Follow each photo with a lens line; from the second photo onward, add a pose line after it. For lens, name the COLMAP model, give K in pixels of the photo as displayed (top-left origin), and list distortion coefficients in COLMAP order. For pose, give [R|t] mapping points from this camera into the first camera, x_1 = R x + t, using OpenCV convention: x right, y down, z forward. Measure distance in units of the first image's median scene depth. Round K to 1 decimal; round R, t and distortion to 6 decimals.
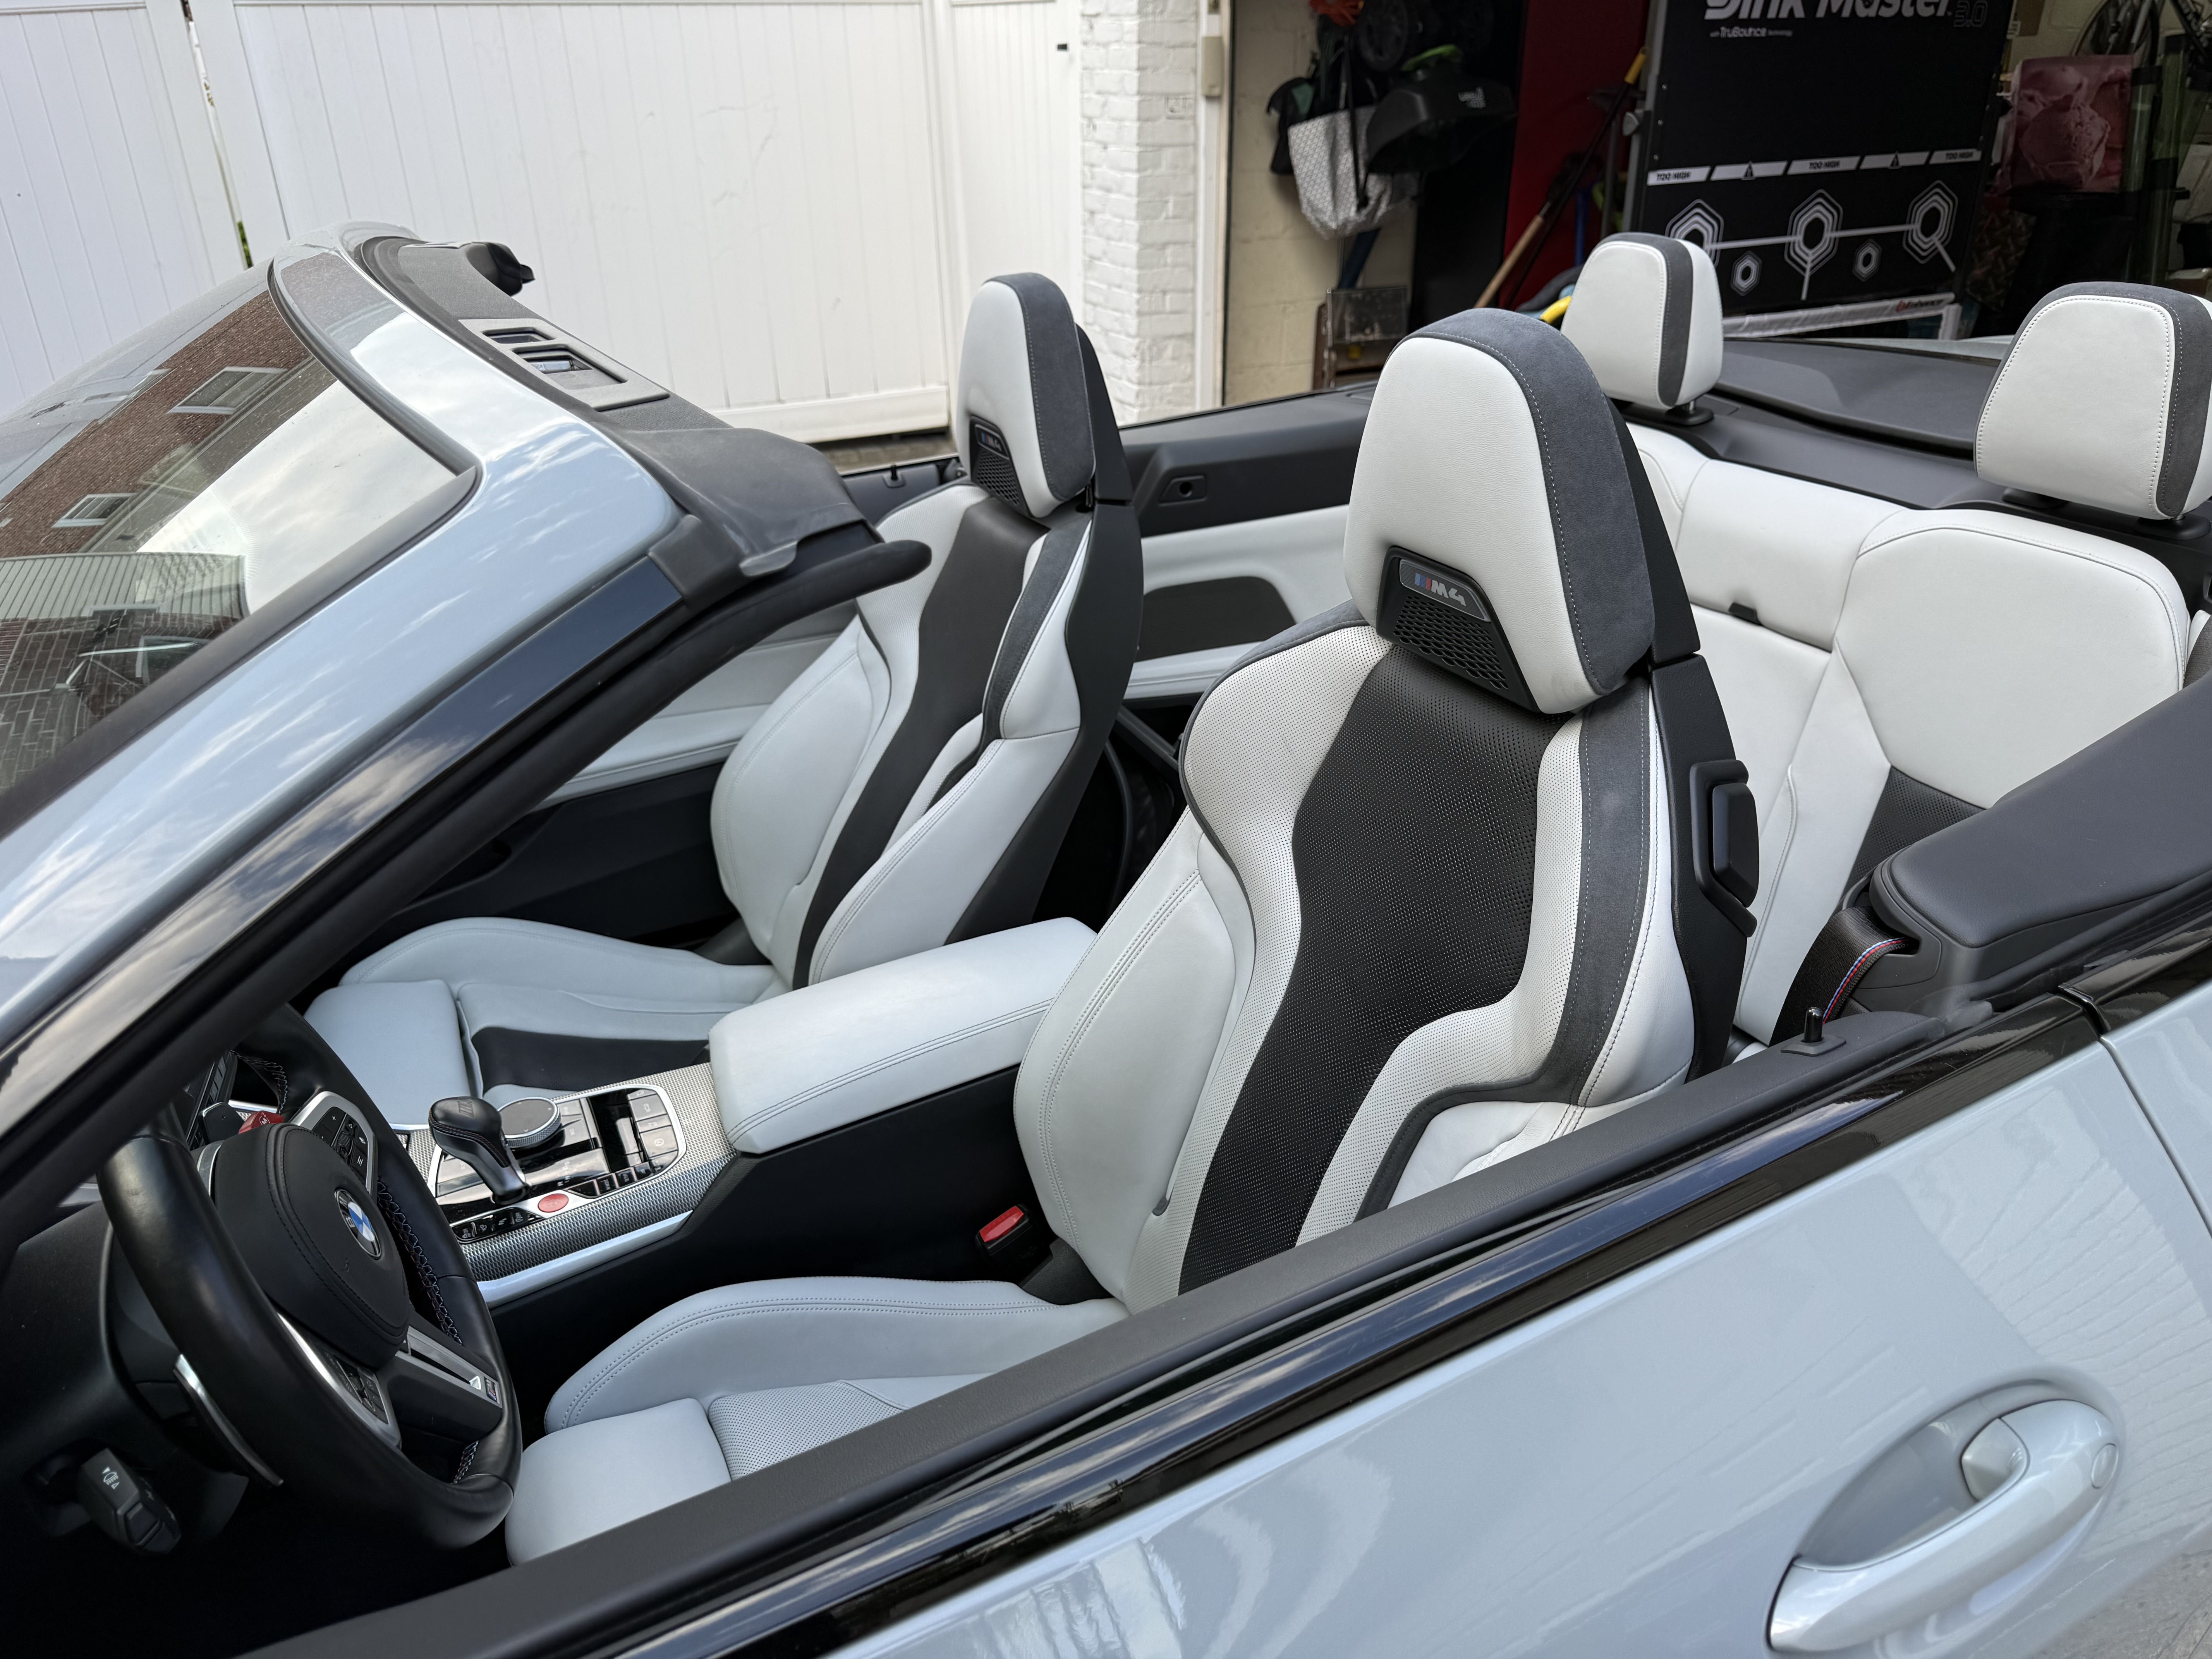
lens RADIAL K [[1554.0, 0, 1100.1], [0, 1554.0, 838.5], [0, 0, 1]] dist [0.301560, -0.165324]
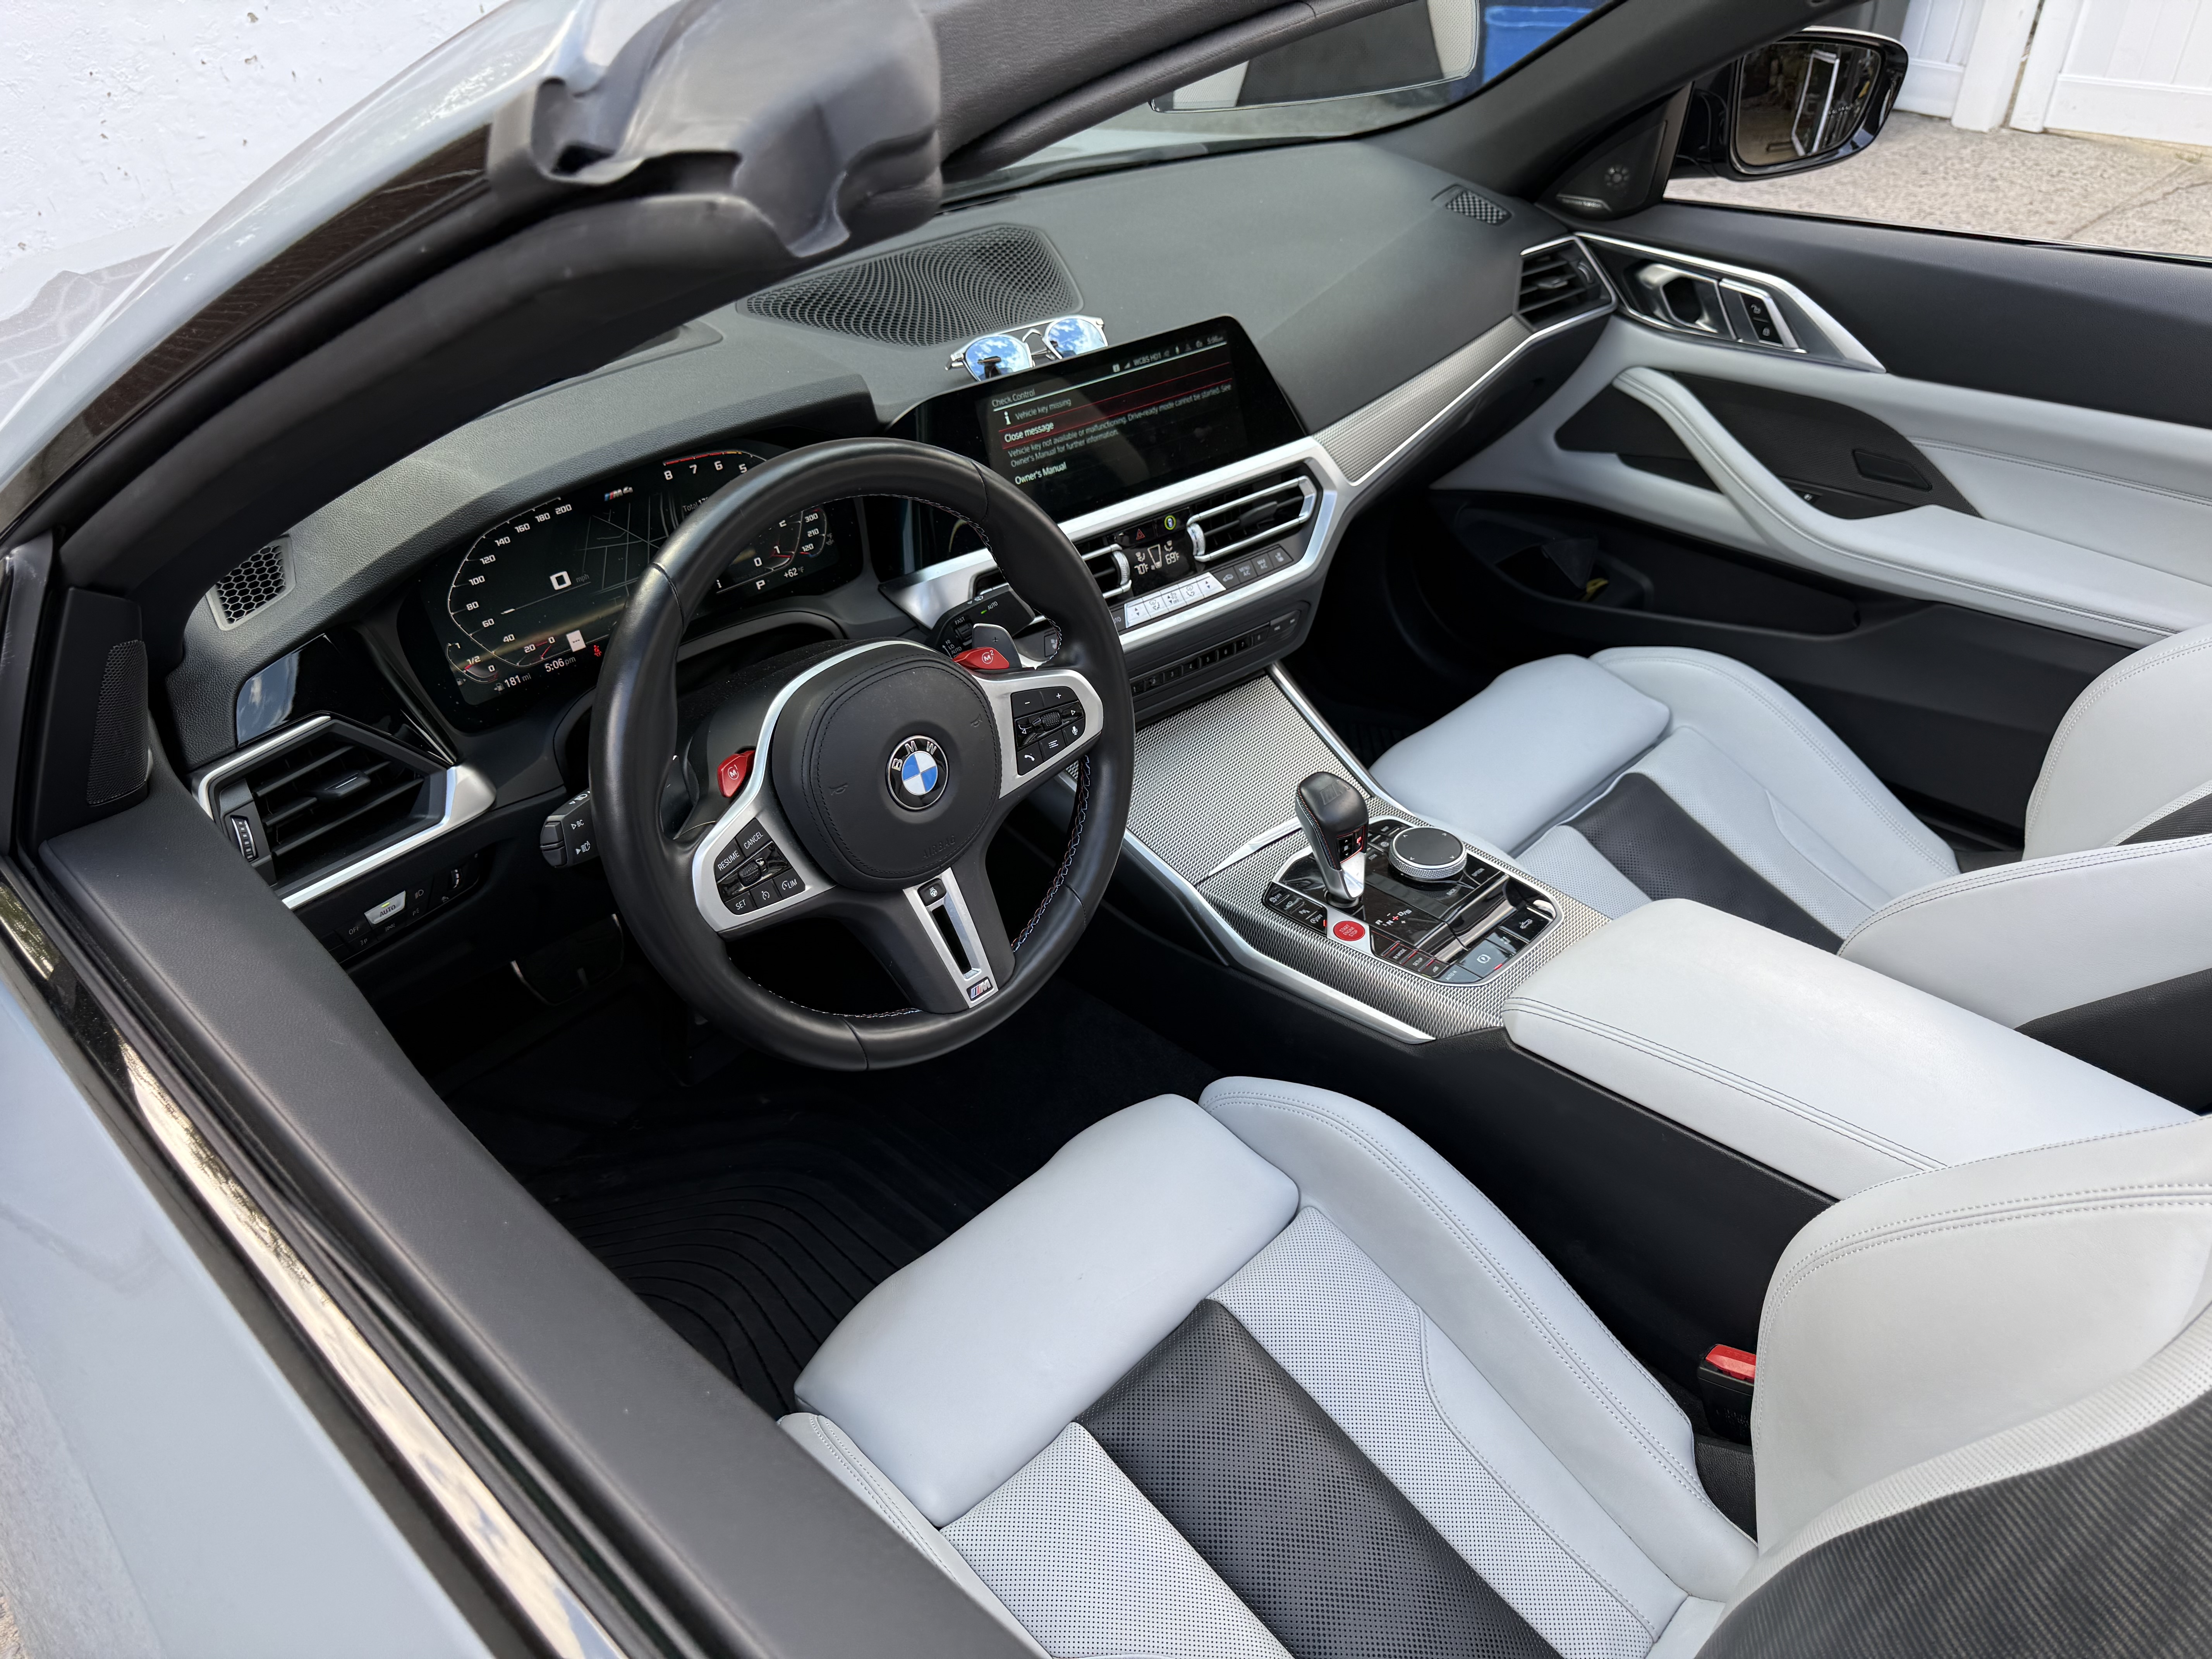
lens RADIAL K [[1568.9, 0, 1111.7], [0, 1568.9, 838.1], [0, 0, 1]] dist [0.115948, -0.174051]
pose [[0.357679, 0.569957, -0.739740, 0.207358], [-0.406673, 0.808154, 0.426034, -0.121214], [0.840645, 0.148449, 0.520845, 0.329804]]
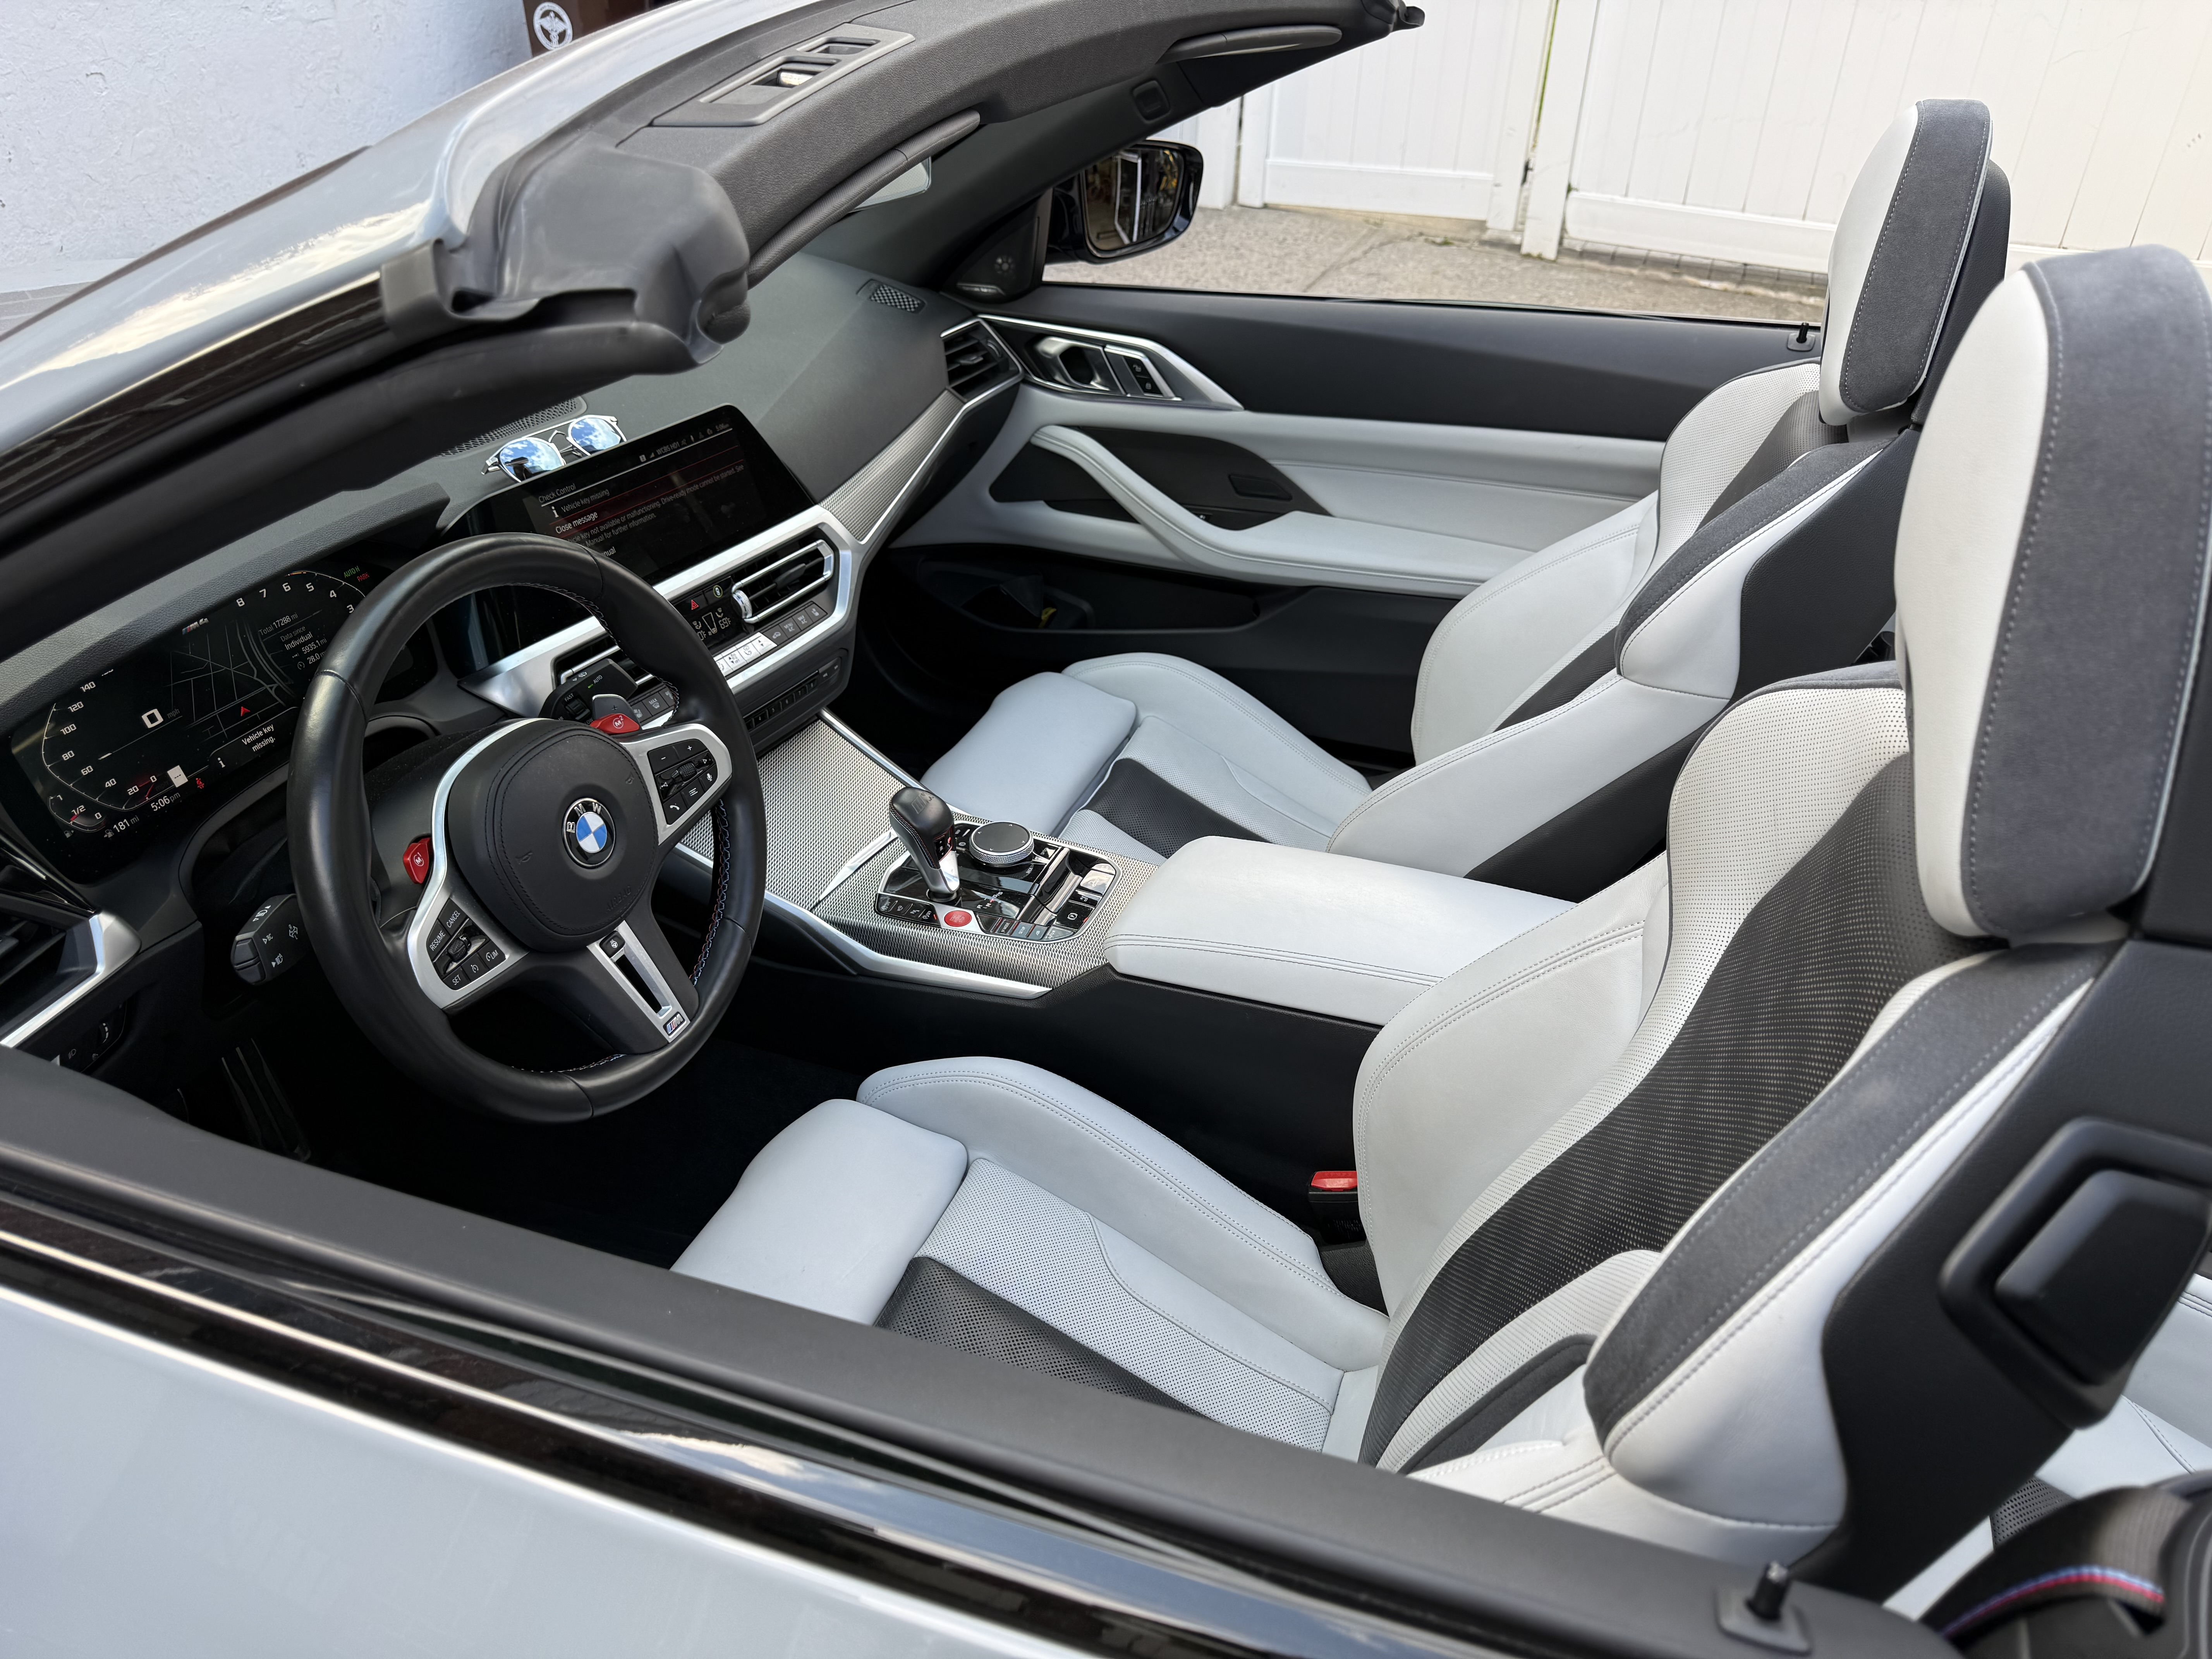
lens RADIAL K [[1568.9, 0, 1111.7], [0, 1568.9, 838.1], [0, 0, 1]] dist [0.115948, -0.174051]
pose [[0.702432, 0.429740, -0.567374, 0.244314], [-0.357137, 0.902345, 0.241303, -0.089833], [0.615664, 0.033131, 0.787312, 0.200365]]
